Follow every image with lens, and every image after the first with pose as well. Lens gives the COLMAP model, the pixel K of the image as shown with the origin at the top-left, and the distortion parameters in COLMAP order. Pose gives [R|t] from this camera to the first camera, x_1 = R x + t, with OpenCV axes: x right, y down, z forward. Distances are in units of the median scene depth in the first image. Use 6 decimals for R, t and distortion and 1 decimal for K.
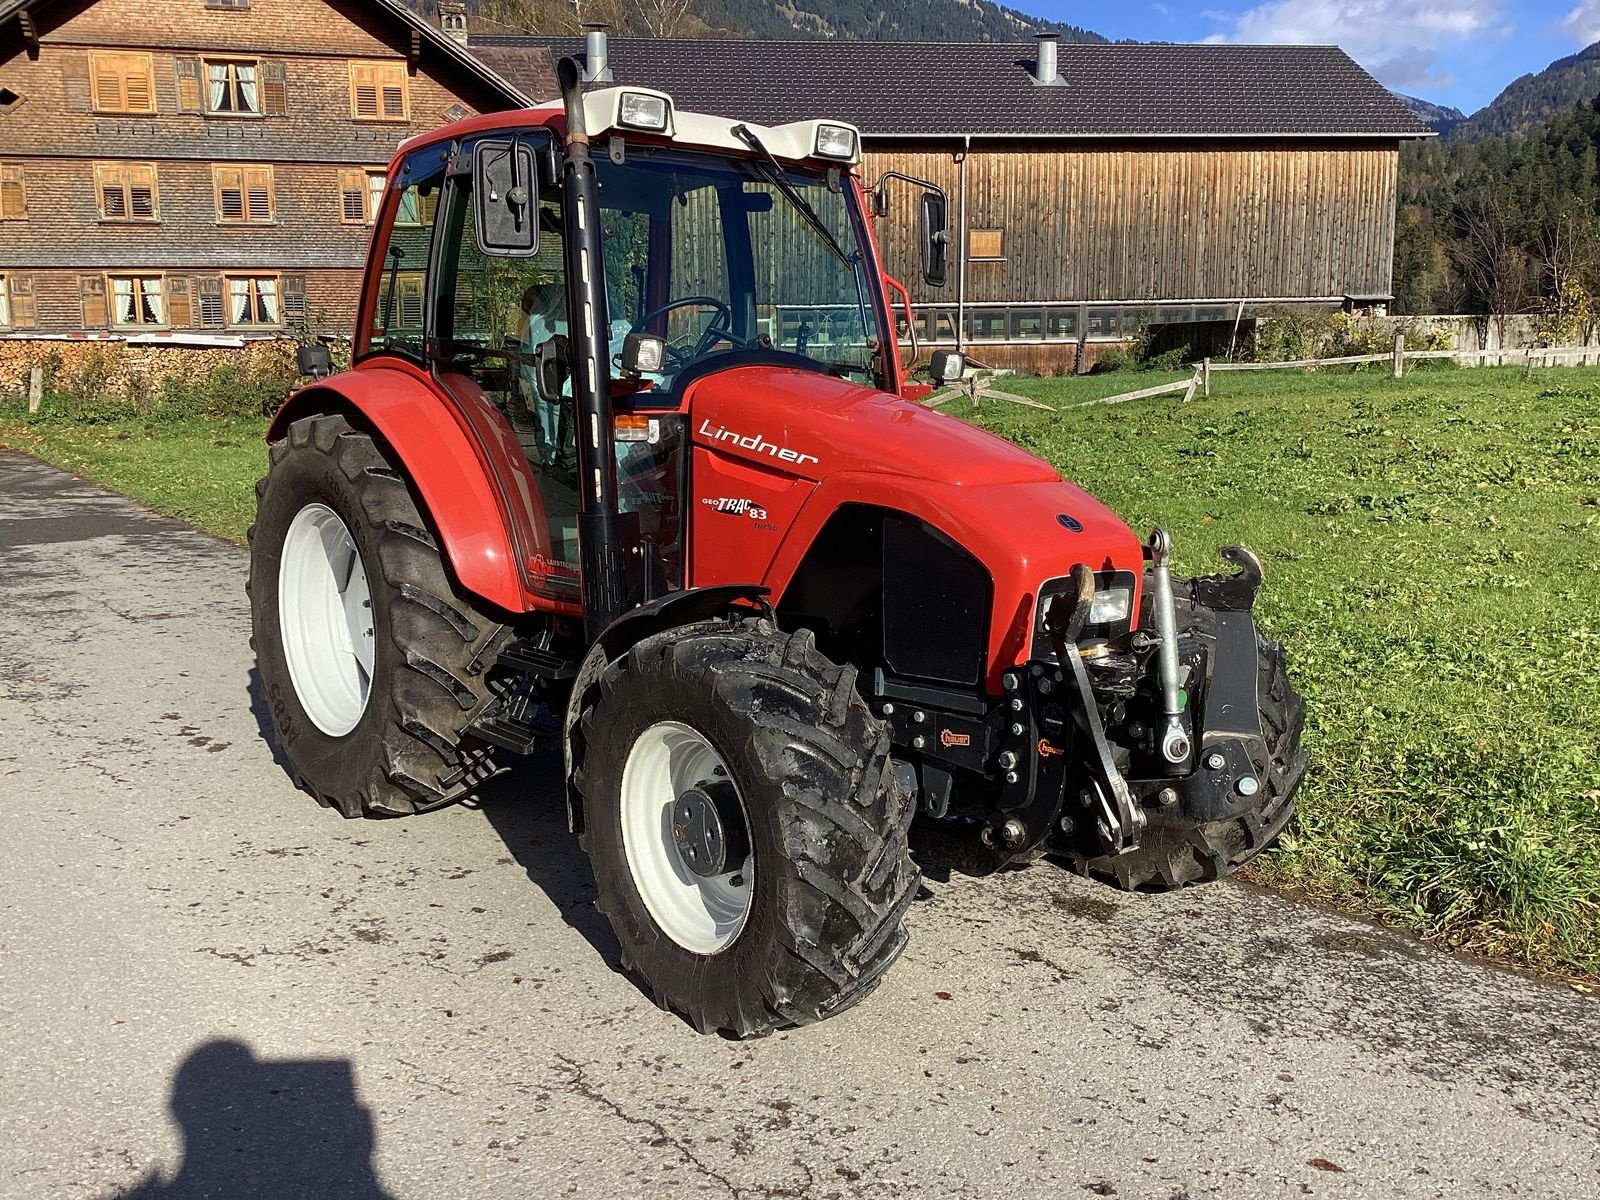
lens RADIAL K [[1438.2, 0, 797.8], [0, 1438.2, 616.0], [0, 0, 1]] dist [0.088772, -0.148493]
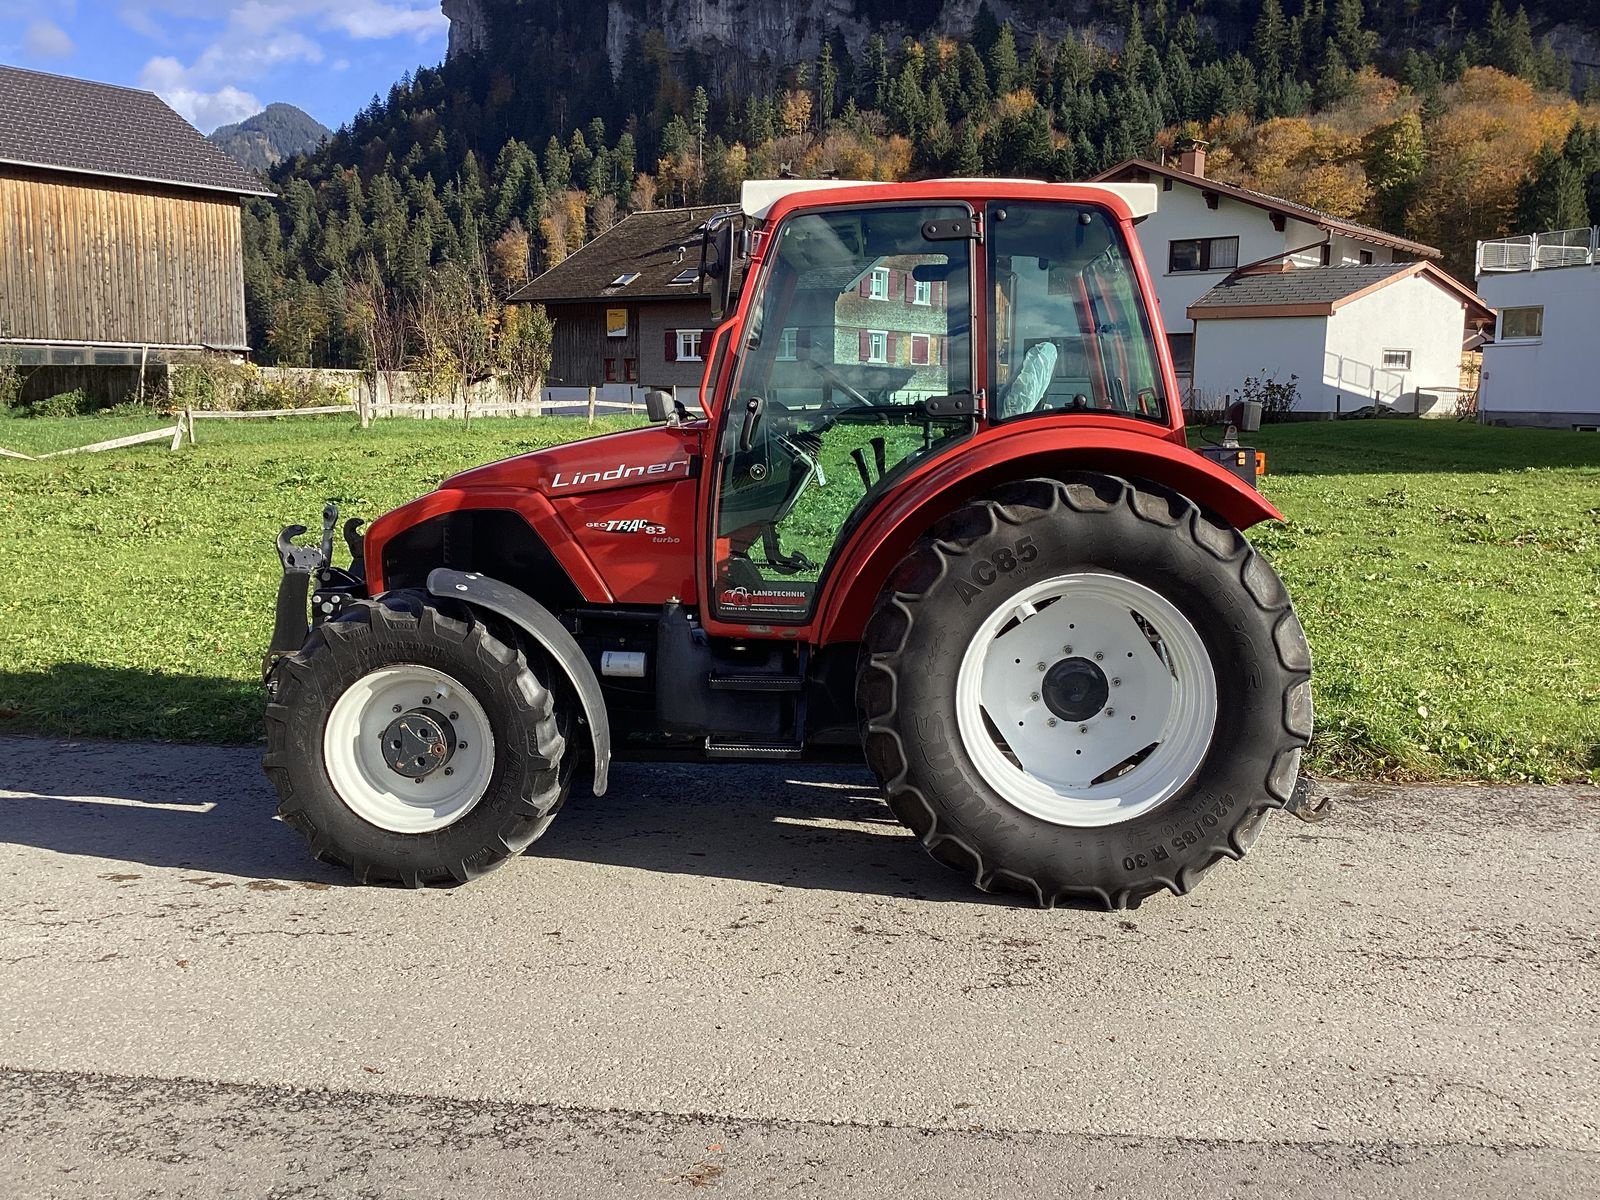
lens RADIAL K [[1438.2, 0, 797.8], [0, 1438.2, 616.0], [0, 0, 1]] dist [0.088772, -0.148493]
pose [[0.679479, -0.090090, 0.728143, -0.141201], [0.113526, 0.993390, 0.016970, -0.007199], [-0.724859, 0.071133, 0.685215, 0.043662]]
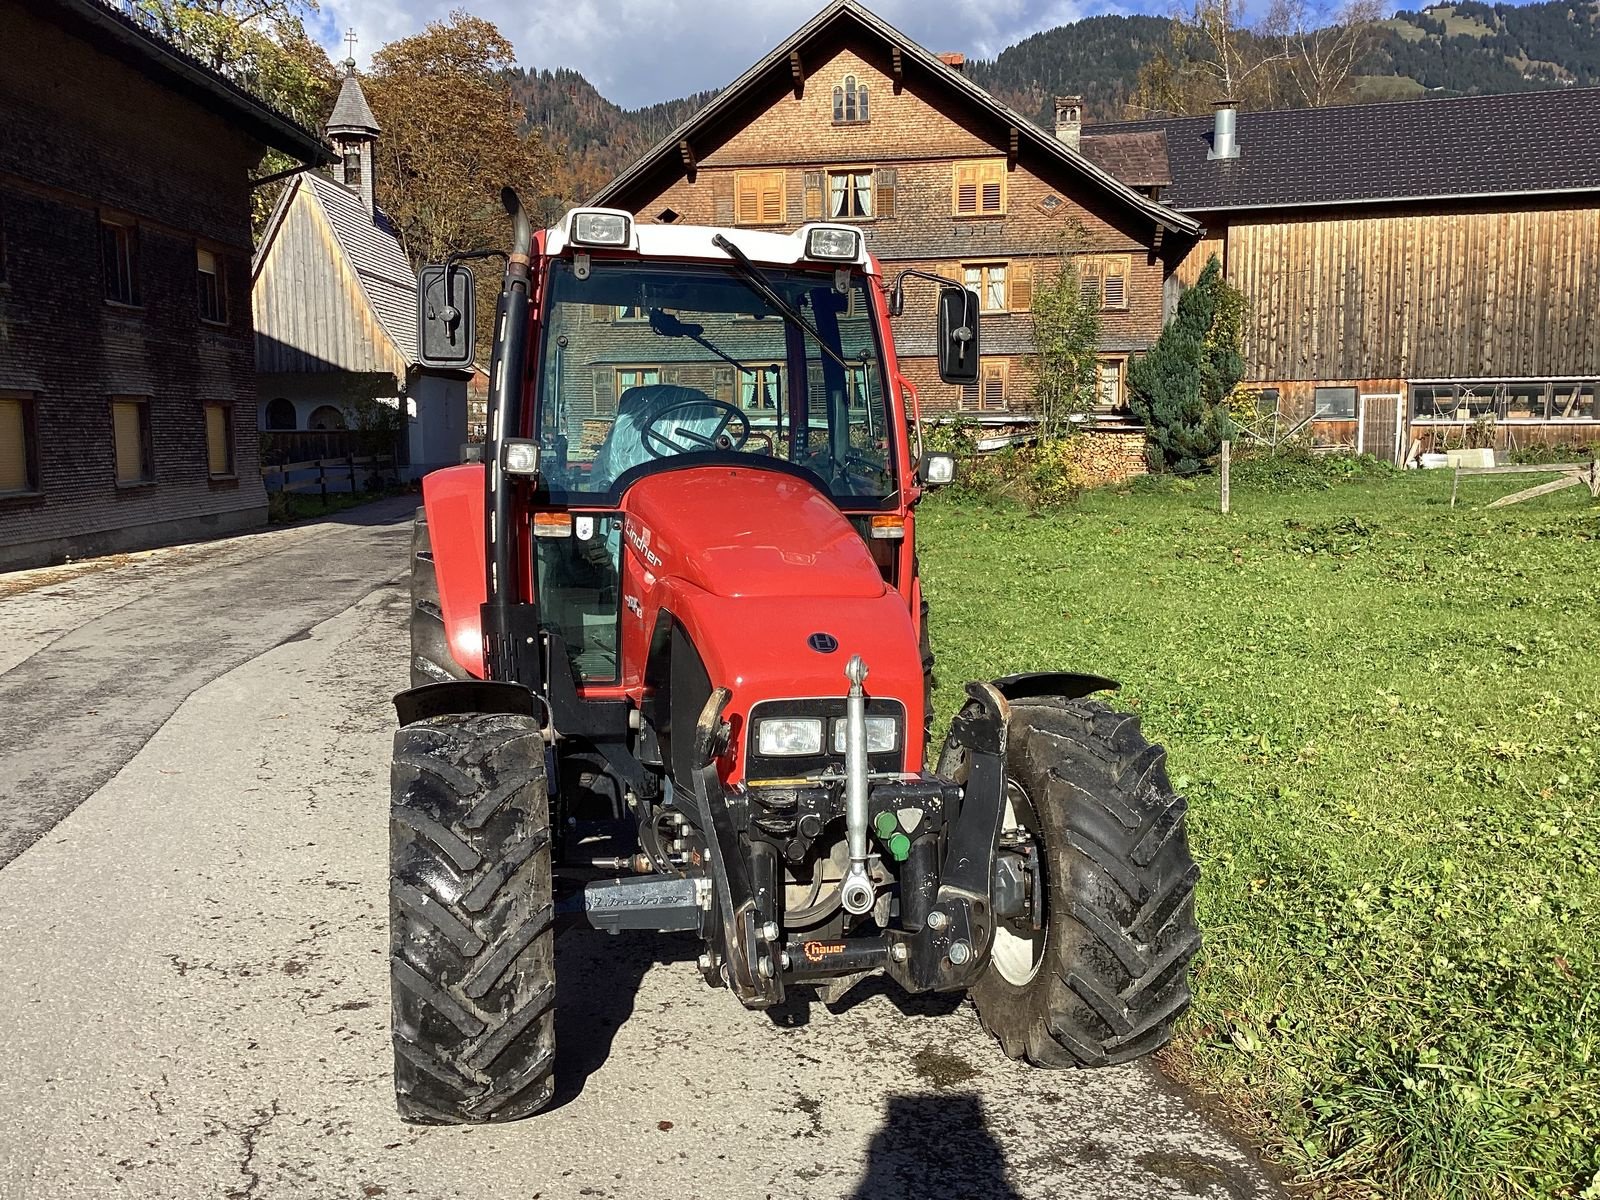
lens RADIAL K [[1438.2, 0, 797.8], [0, 1438.2, 616.0], [0, 0, 1]] dist [0.088772, -0.148493]
pose [[0.900067, 0.059295, -0.431697, 0.067044], [-0.081740, 0.996087, -0.033607, -0.005727], [0.428015, 0.065535, 0.901392, 0.017167]]
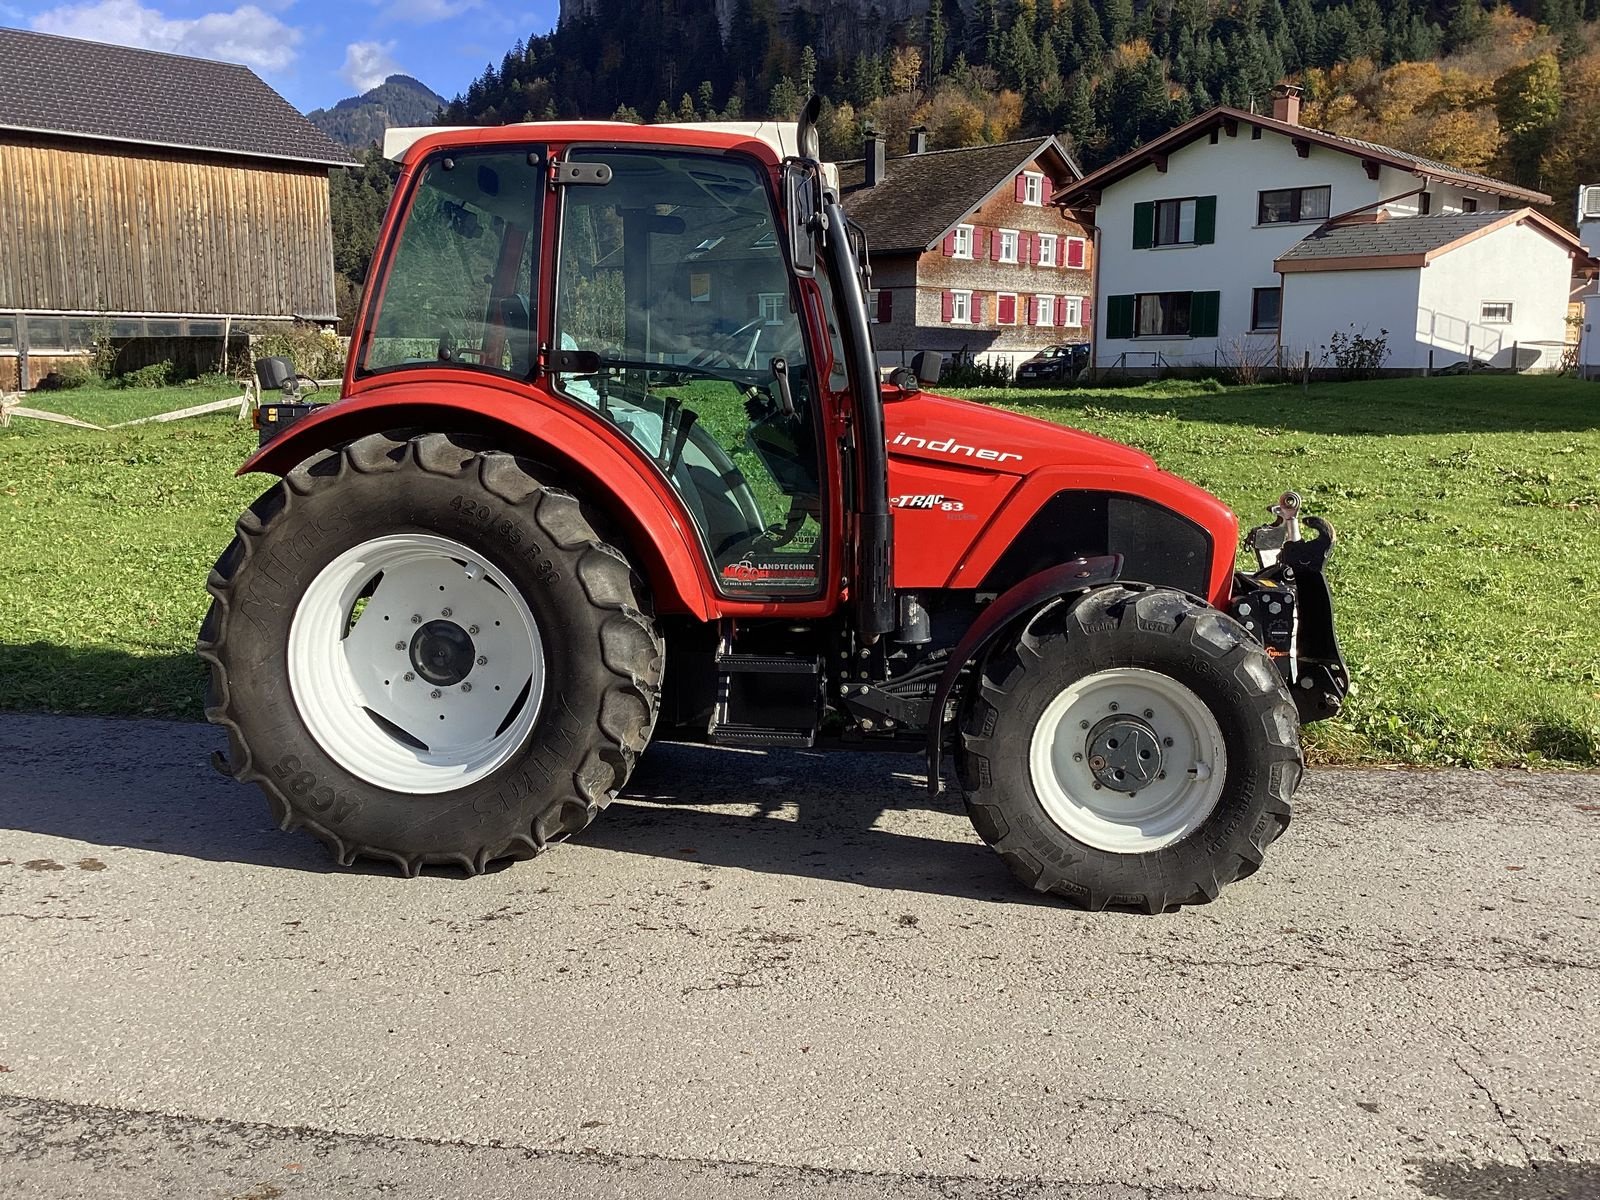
lens RADIAL K [[1438.2, 0, 797.8], [0, 1438.2, 616.0], [0, 0, 1]] dist [0.088772, -0.148493]
pose [[0.732575, -0.106852, 0.672247, -0.113078], [0.114829, 0.992848, 0.032677, -0.004346], [-0.670930, 0.053256, 0.739606, 0.027671]]
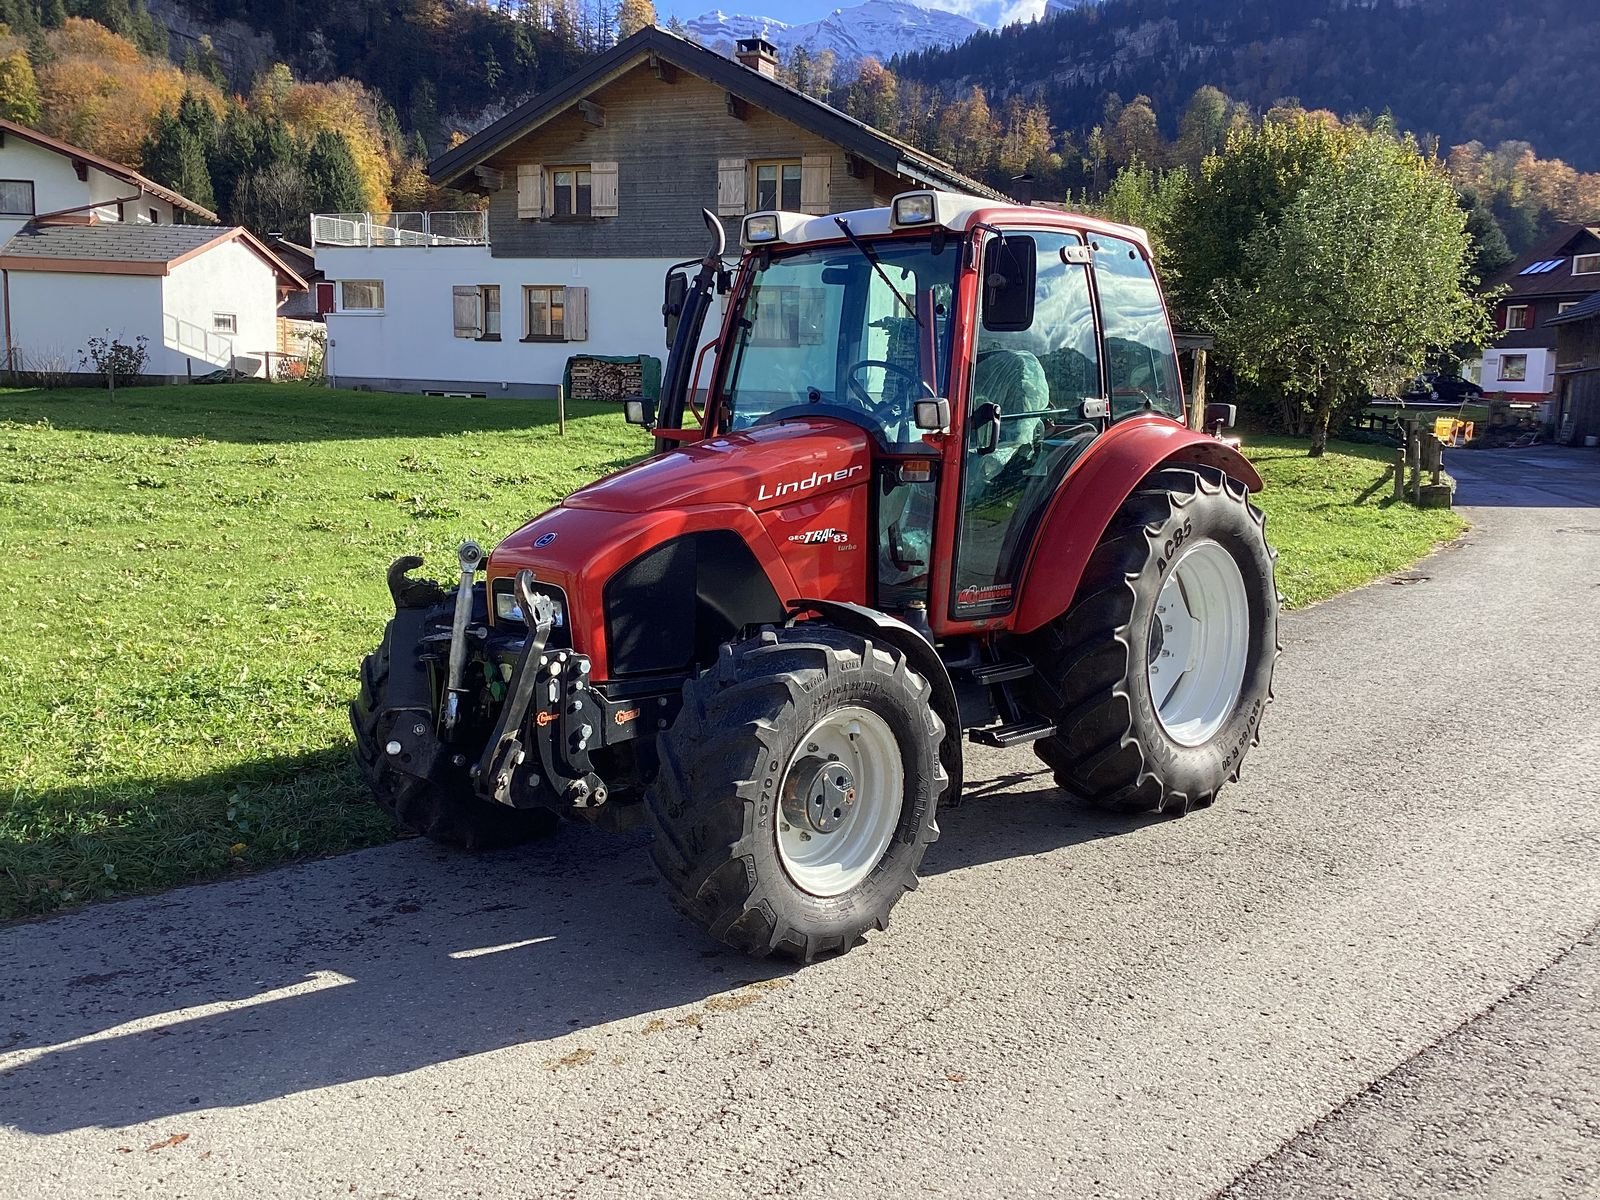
lens RADIAL K [[1437.1, 0, 789.3], [0, 1437.1, 619.6], [0, 0, 1]] dist [0.110663, -0.204973]
pose [[-0.117828, -0.153690, 0.981069, -0.185567], [0.158983, 0.972288, 0.171408, -0.033573], [-0.980225, 0.176170, -0.090129, 0.179216]]
